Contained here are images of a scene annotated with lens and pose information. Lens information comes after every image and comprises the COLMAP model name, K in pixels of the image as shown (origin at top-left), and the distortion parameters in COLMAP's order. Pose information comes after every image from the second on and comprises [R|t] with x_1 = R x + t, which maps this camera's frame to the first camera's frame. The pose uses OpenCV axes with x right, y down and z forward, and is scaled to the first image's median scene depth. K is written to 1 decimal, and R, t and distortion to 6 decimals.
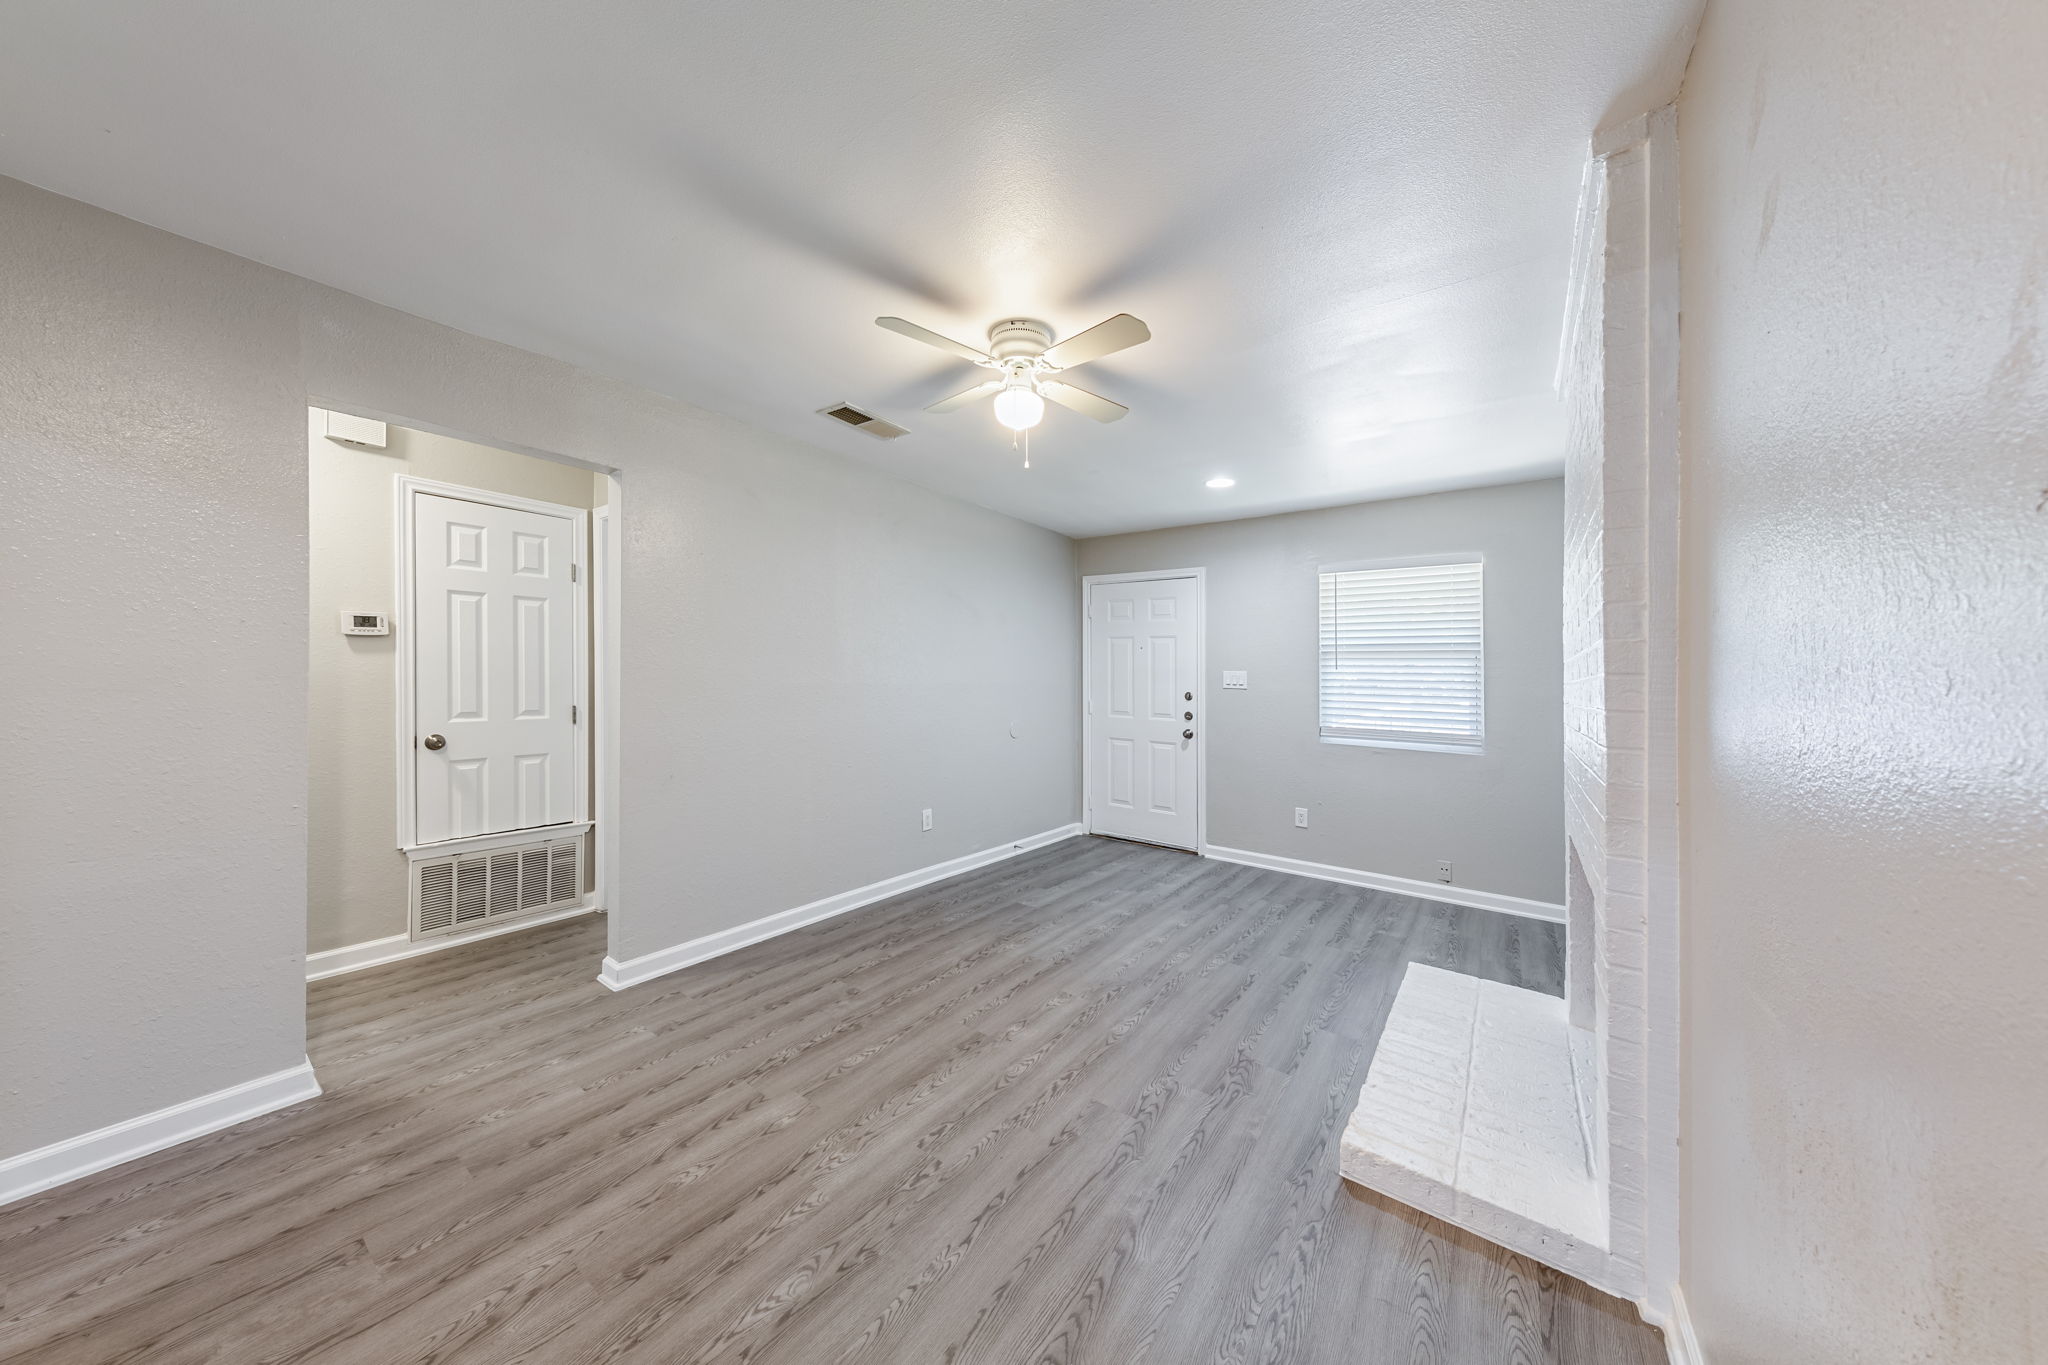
lens RADIAL K [[663.5, 0, 1017.0], [0, 663.5, 671.2], [0, 0, 1]] dist [0.006651, -0.000878]
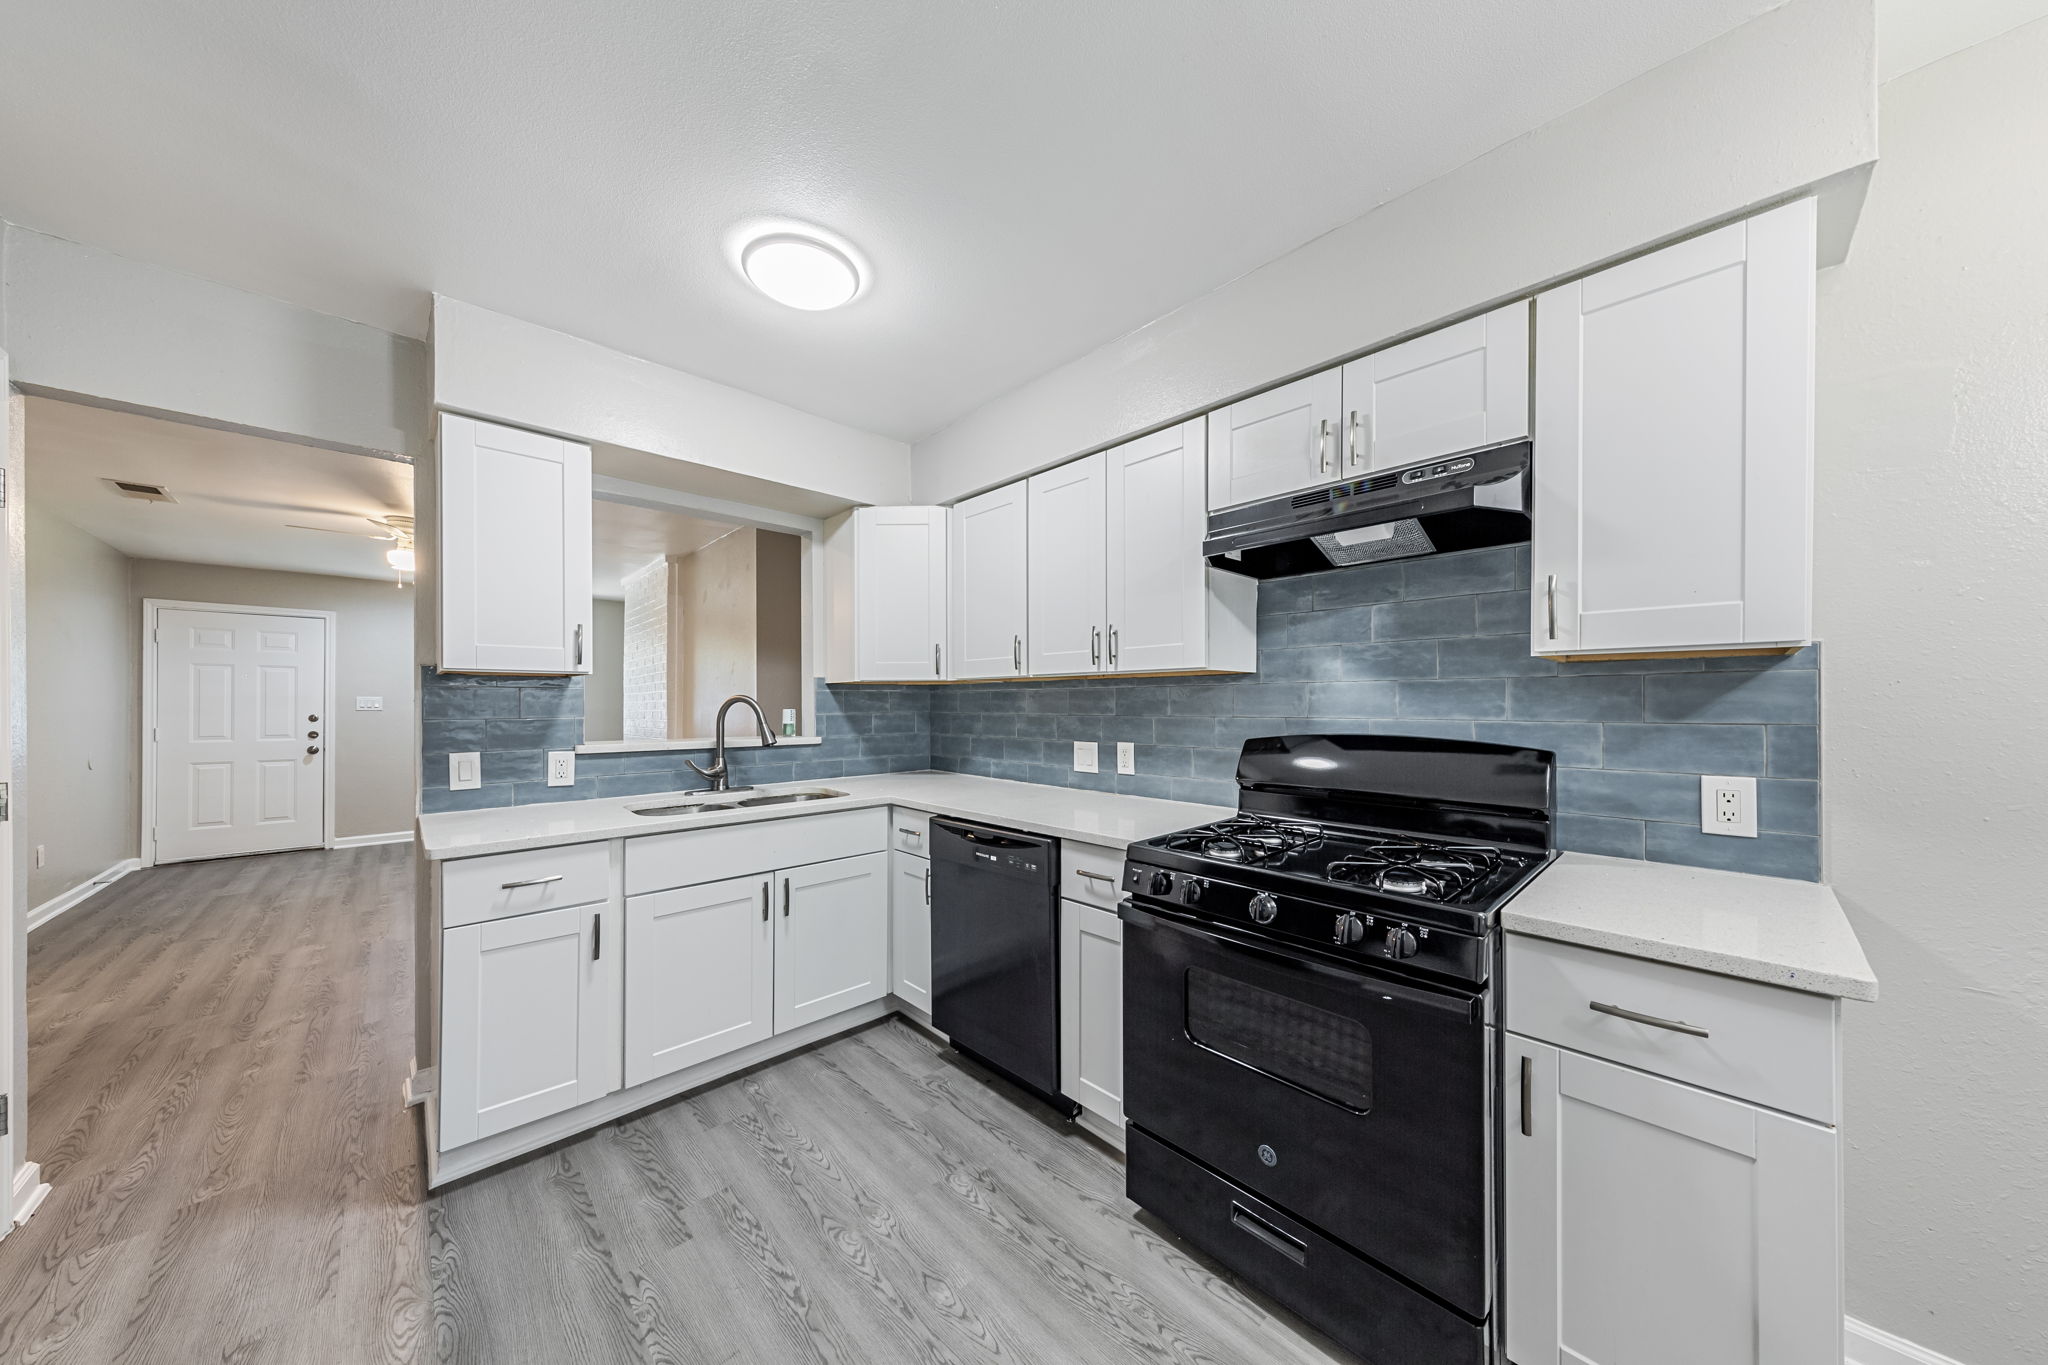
lens RADIAL K [[663.5, 0, 1021.0], [0, 663.5, 699.6], [0, 0, 1]] dist [0.006651, -0.000878]
pose [[0.176075, -0.000937, 0.984376, -1.064458], [-0.005766, 0.999981, 0.001983, -0.009944], [-0.984360, -0.006025, 0.176066, -0.704012]]
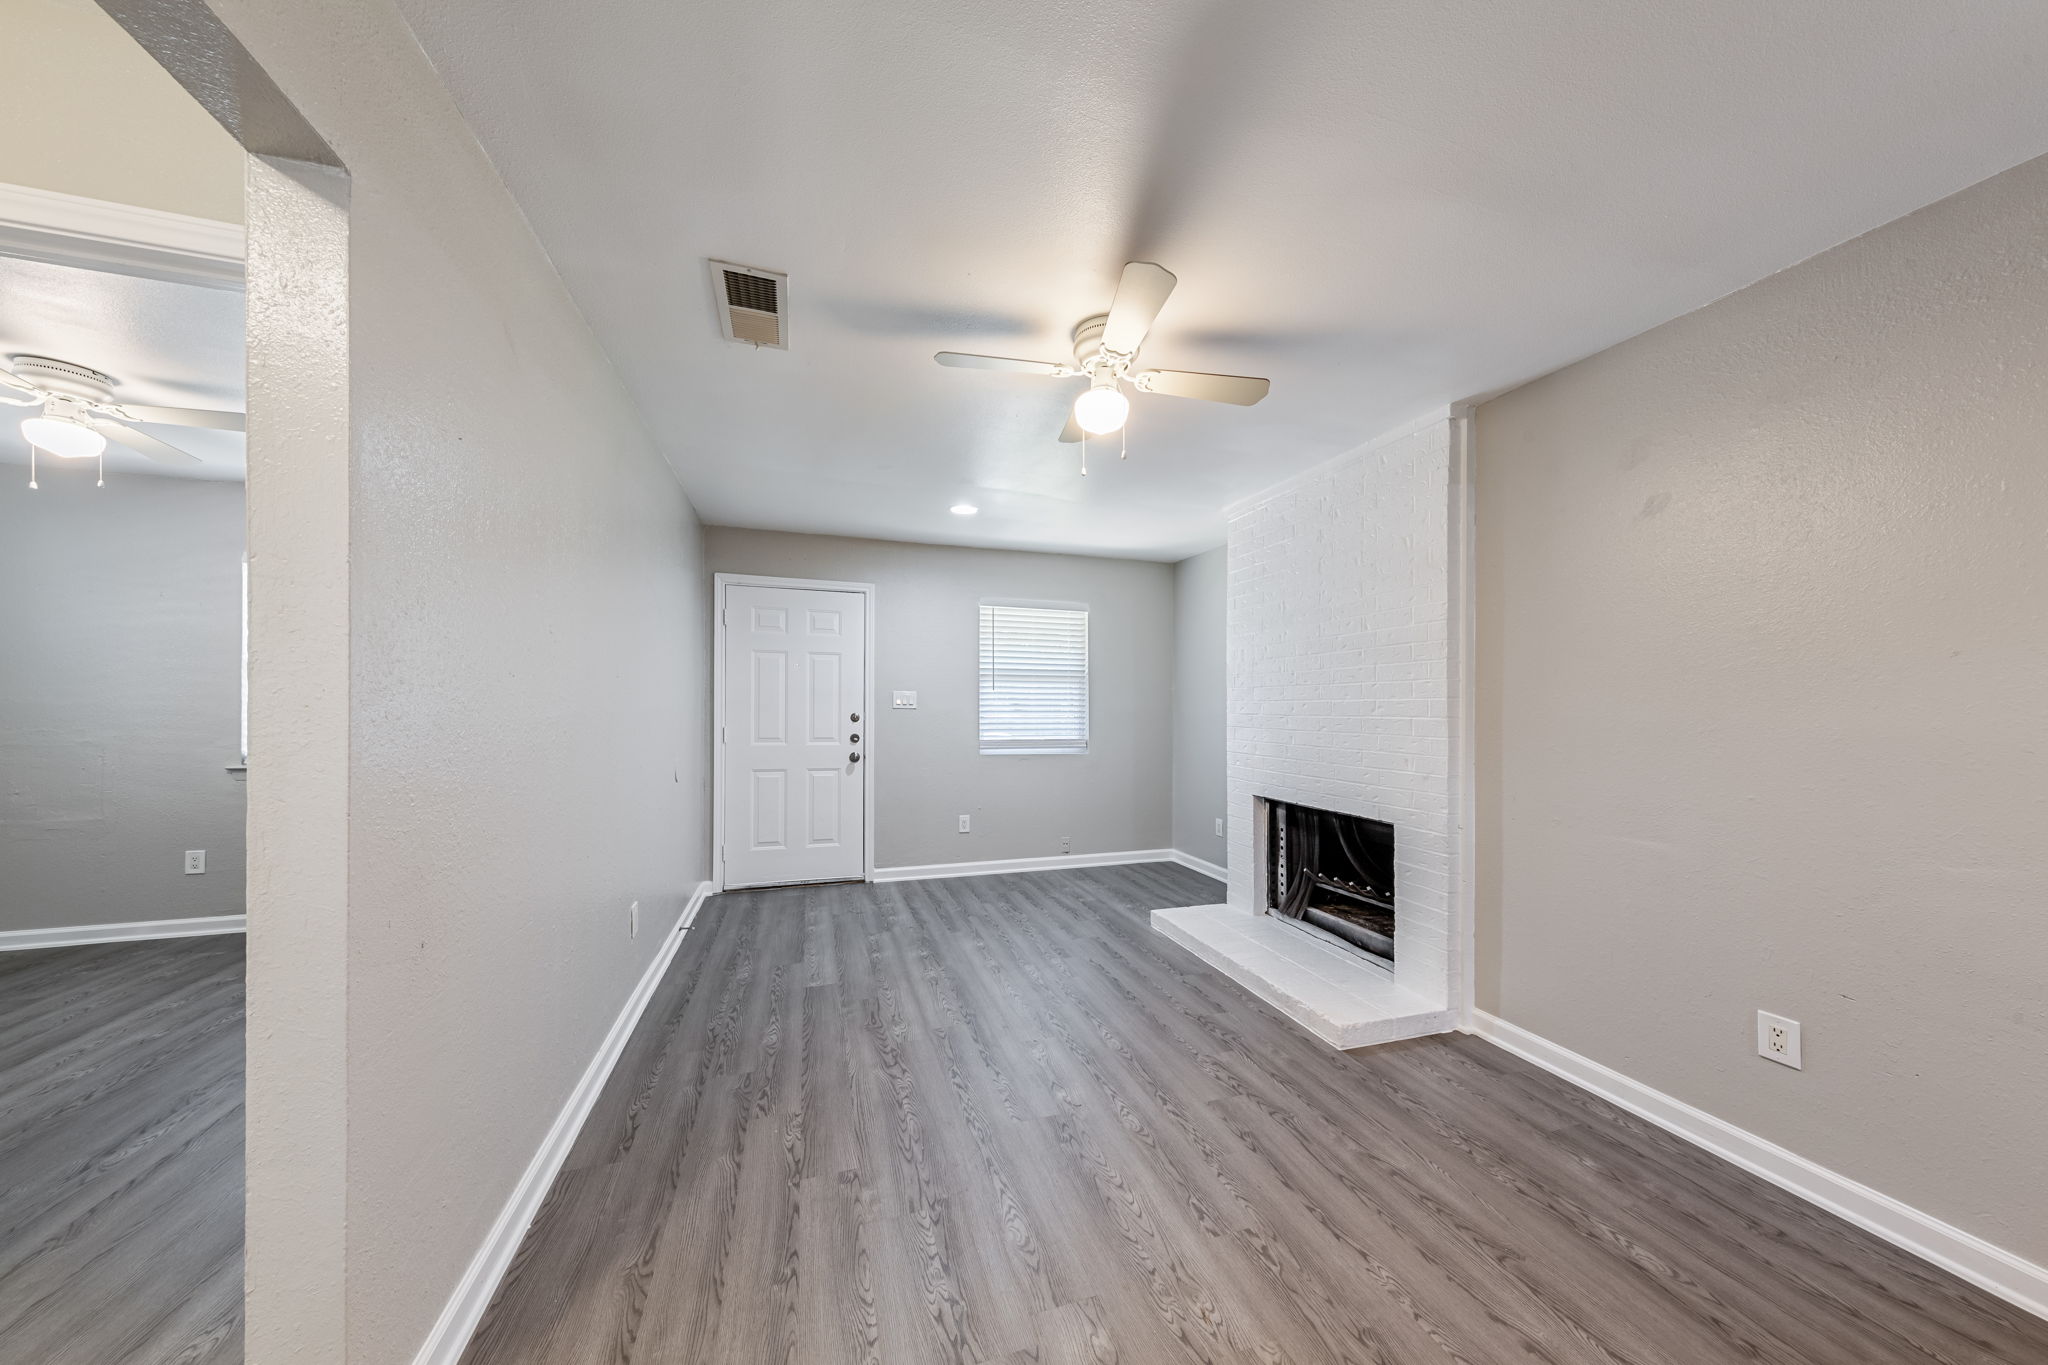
lens RADIAL K [[663.5, 0, 1019.8], [0, 663.5, 693.0], [0, 0, 1]] dist [0.006651, -0.000878]
pose [[0.585325, -0.005460, 0.810780, -0.567530], [-0.001861, 0.999966, 0.008077, -0.008637], [-0.810797, -0.006236, 0.585295, 0.389347]]
